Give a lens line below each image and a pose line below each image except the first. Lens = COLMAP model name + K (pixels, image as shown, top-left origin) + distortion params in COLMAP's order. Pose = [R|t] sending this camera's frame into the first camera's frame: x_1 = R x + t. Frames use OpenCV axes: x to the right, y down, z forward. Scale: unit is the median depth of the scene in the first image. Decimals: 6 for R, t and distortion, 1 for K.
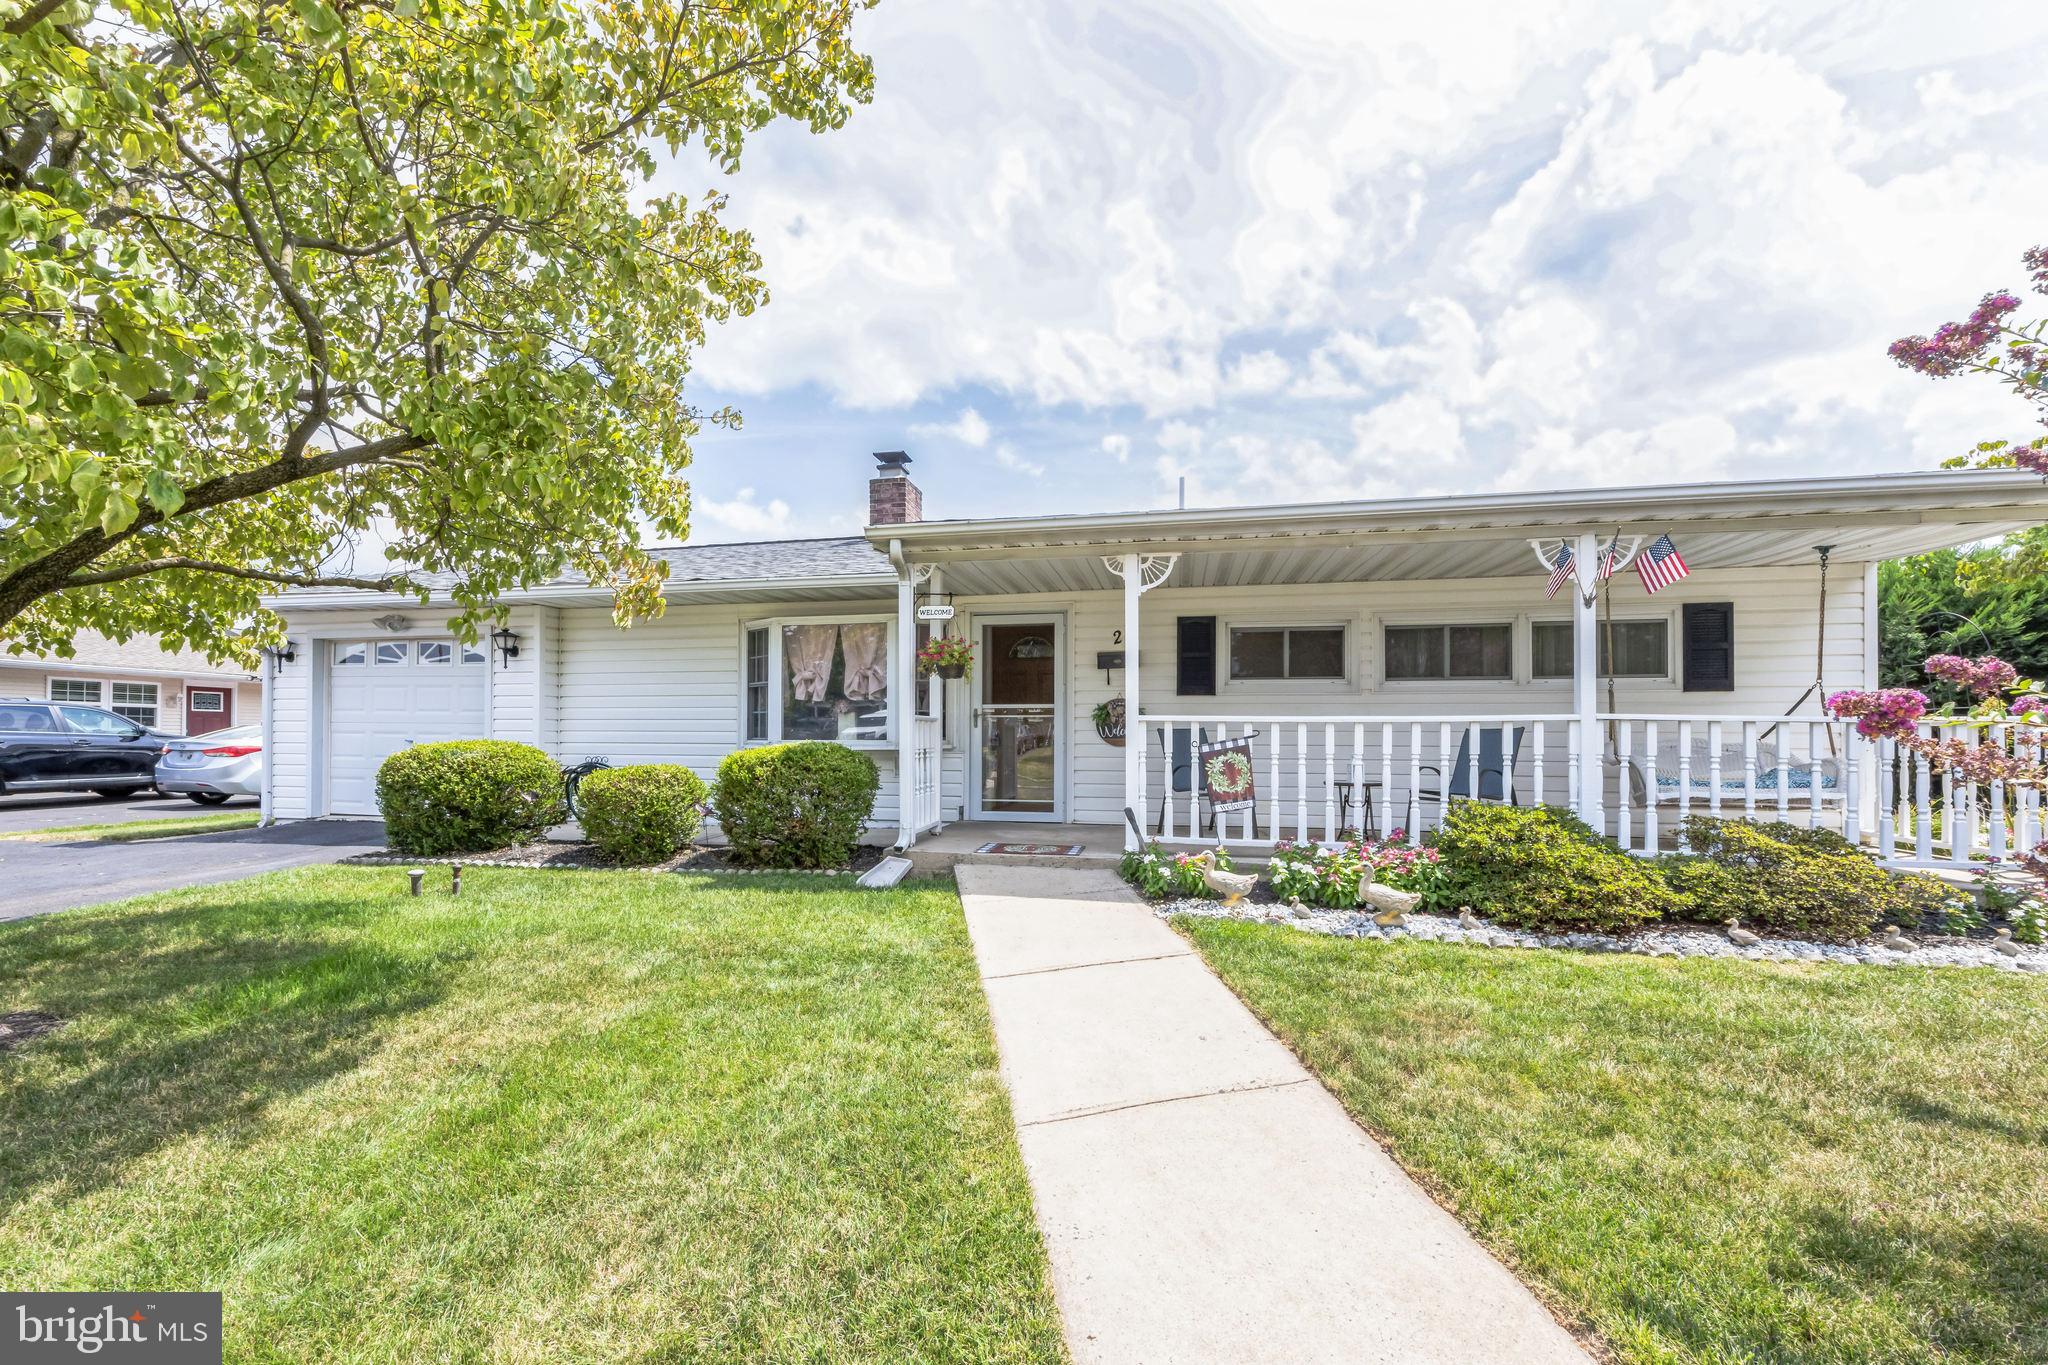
lens RADIAL K [[799.9, 0, 1011.2], [0, 799.9, 697.9], [0, 0, 1]] dist [-0.011637, 0.000054]
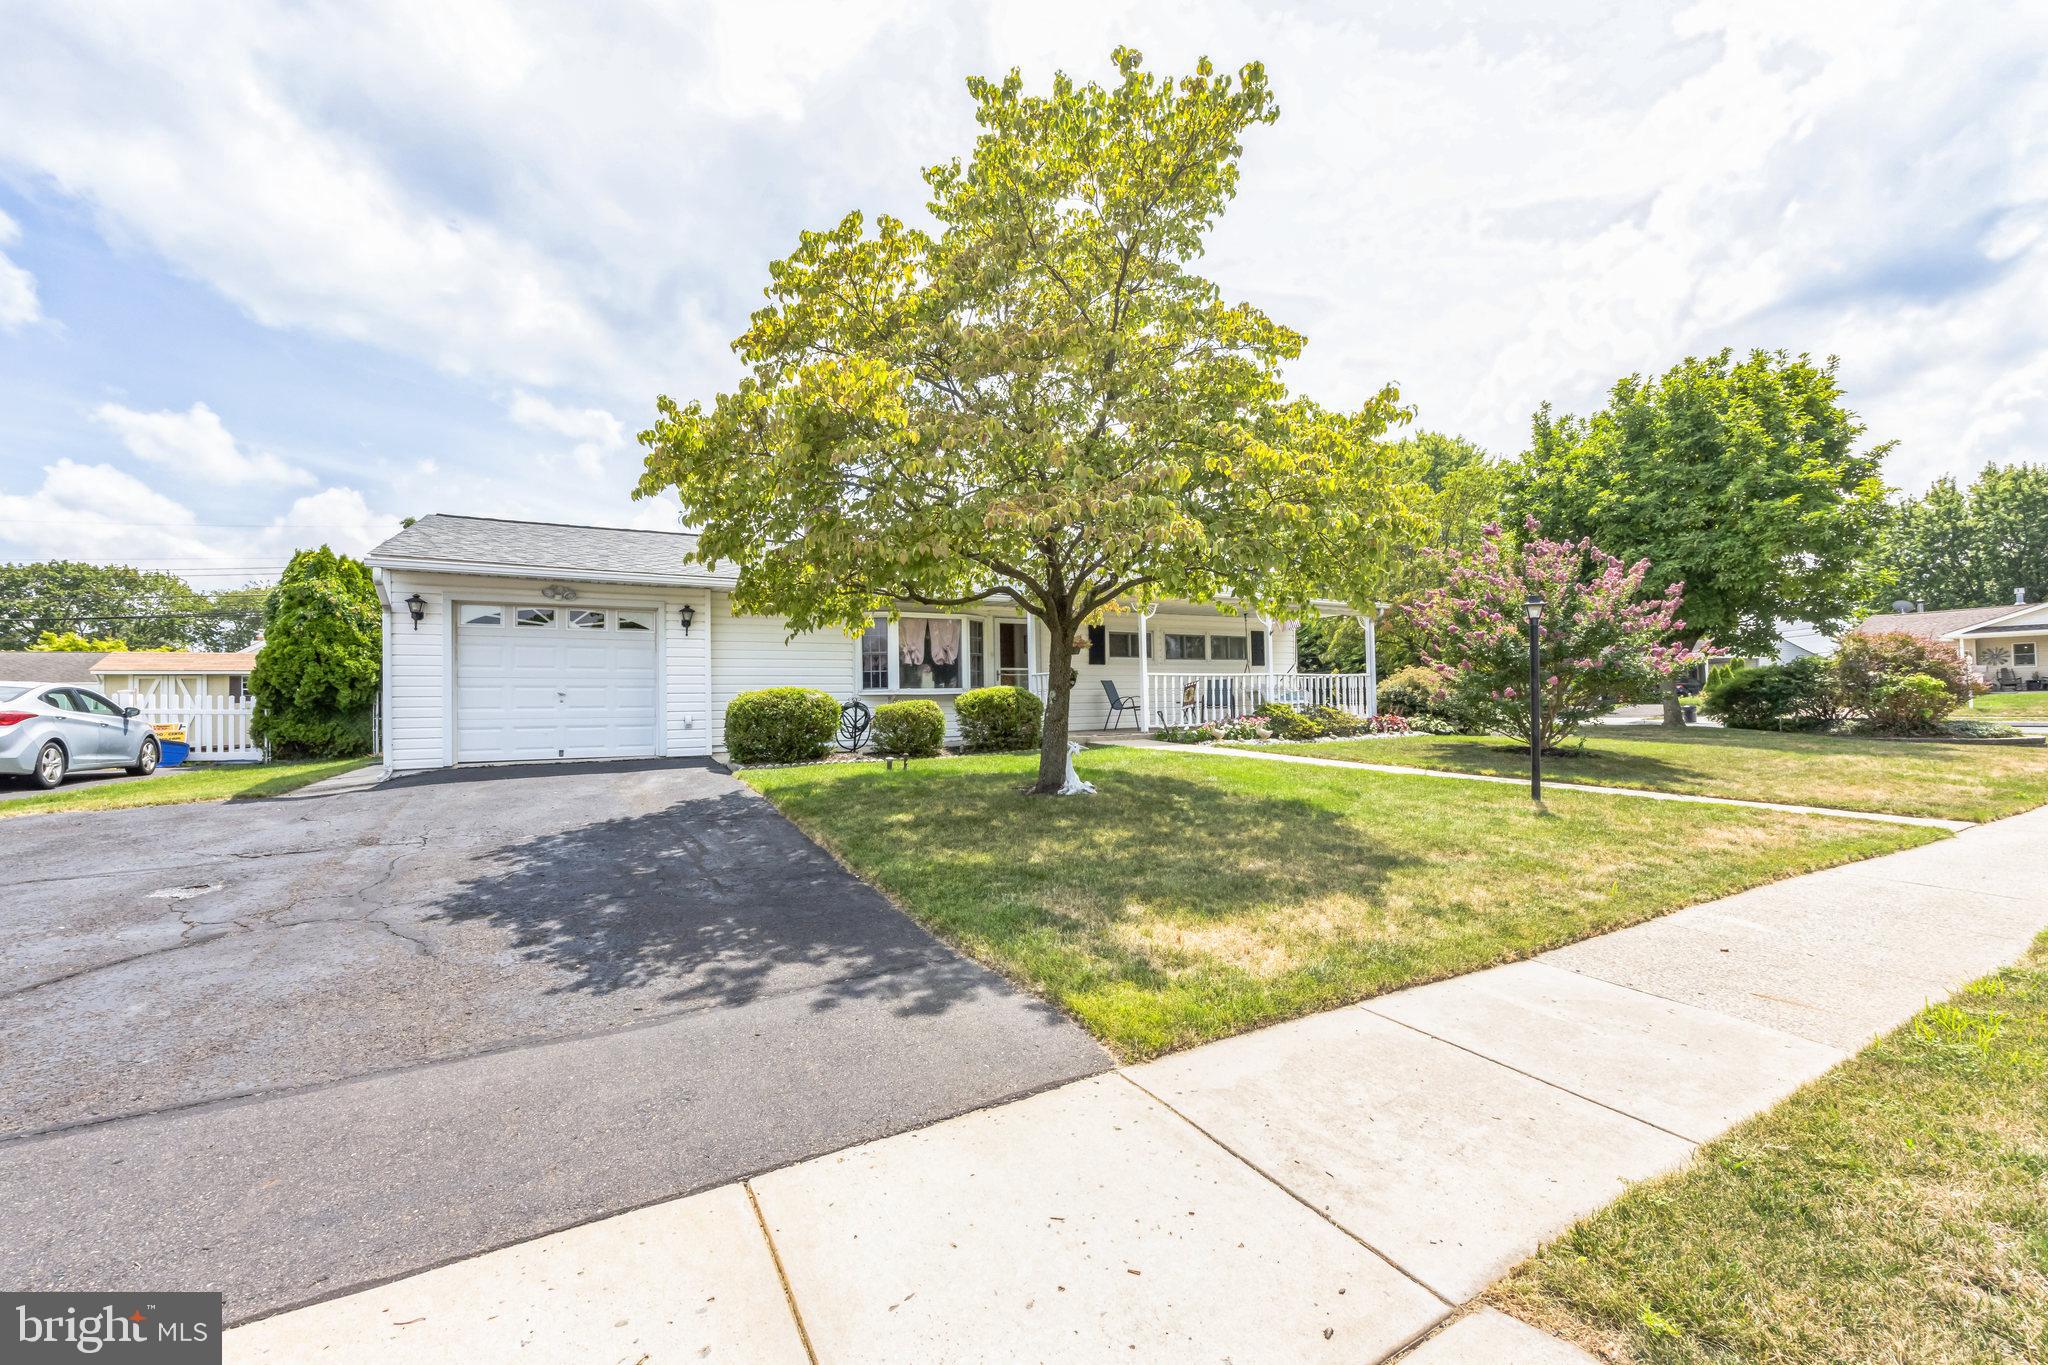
lens RADIAL K [[798.0, 0, 992.6], [0, 798.0, 680.8], [0, 0, 1]] dist [-0.042580, -0.000011]
pose [[0.767353, 0.002538, 0.641220, -1.318255], [-0.010269, 0.999913, 0.008332, 0.024914], [-0.641142, -0.012978, 0.767312, -0.376010]]
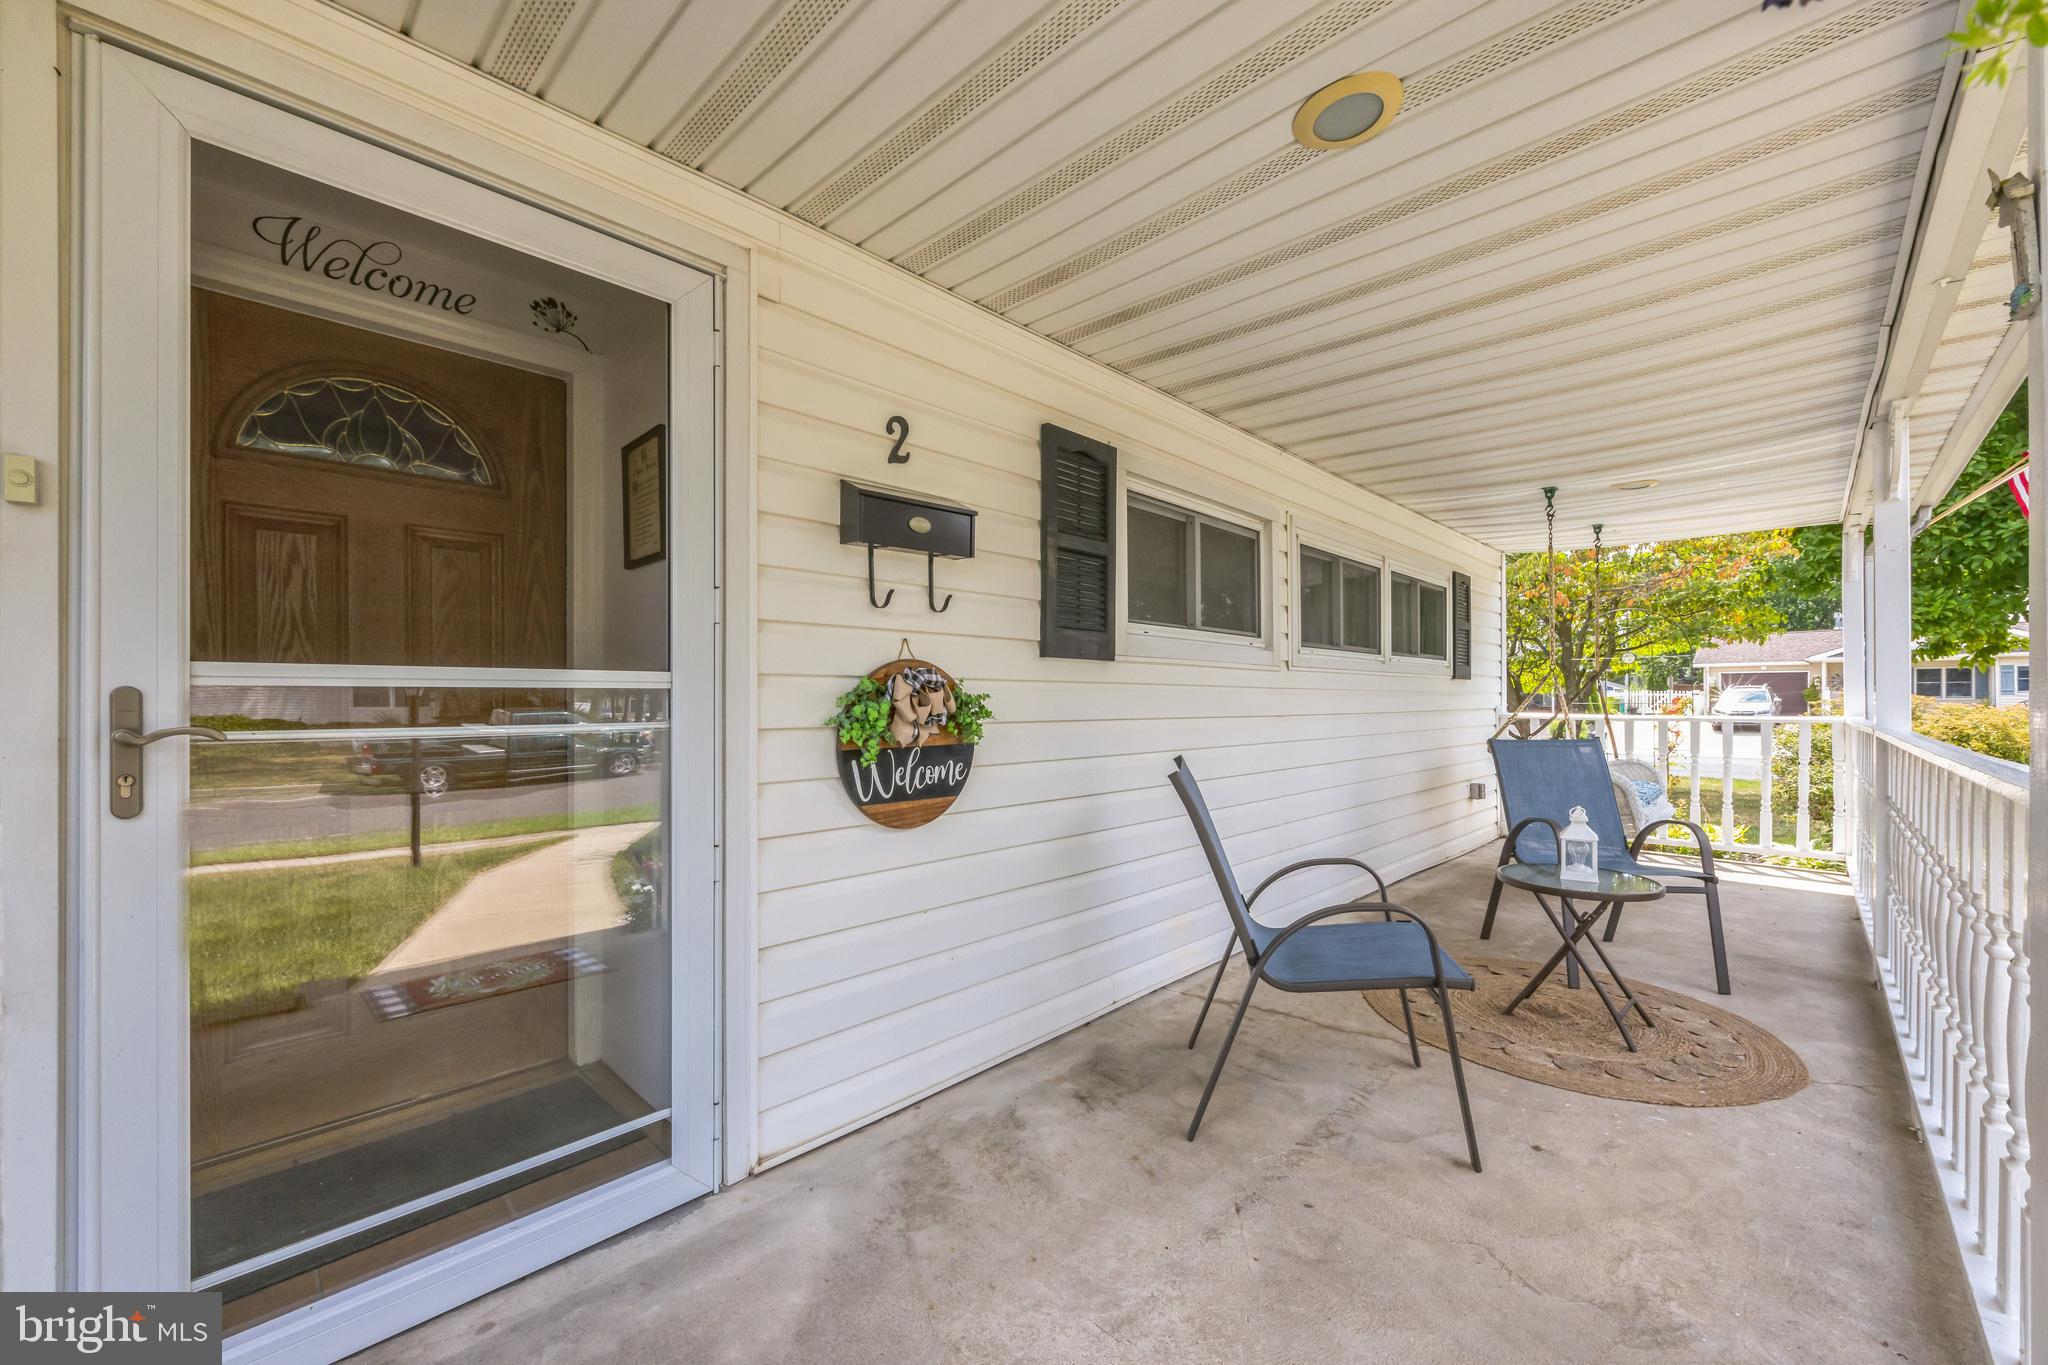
lens RADIAL K [[807.3, 0, 1024.0], [0, 807.3, 682.5], [0, 0, 1]] dist [-0.001633, -0.000060]
pose [[0.544843, 0.018848, 0.838326, -0.085908], [-0.019333, 0.999764, -0.009913, 0.012148], [-0.838315, -0.010806, 0.545079, 0.882431]]
